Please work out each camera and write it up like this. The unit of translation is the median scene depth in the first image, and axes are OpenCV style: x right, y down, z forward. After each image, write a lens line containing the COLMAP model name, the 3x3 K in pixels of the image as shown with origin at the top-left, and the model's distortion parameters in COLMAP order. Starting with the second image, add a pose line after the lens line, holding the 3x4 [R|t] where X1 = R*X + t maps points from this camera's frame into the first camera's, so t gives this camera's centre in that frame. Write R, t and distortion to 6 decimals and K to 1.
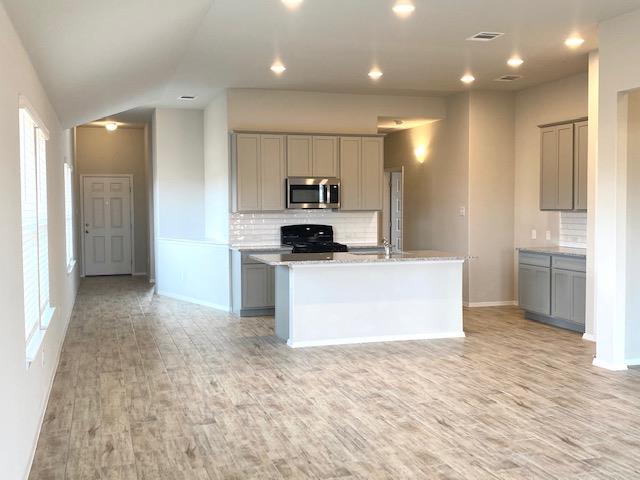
lens RADIAL K [[681.4, 0, 319.4], [0, 681.4, 230.3], [0, 0, 1]] dist [0.147575, -0.350736]
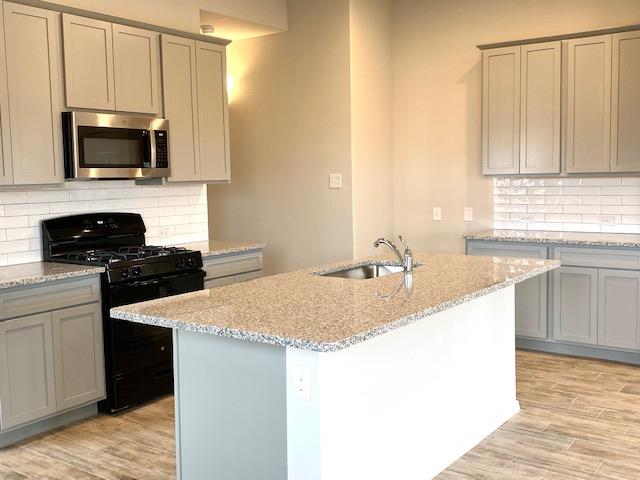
lens RADIAL K [[681.4, 0, 319.4], [0, 681.4, 230.3], [0, 0, 1]] dist [0.147575, -0.350736]
pose [[0.802947, -0.058606, 0.593163, -0.187386], [0.037428, 0.998148, 0.047955, -0.014470], [-0.594875, -0.016305, 0.803653, 0.537836]]
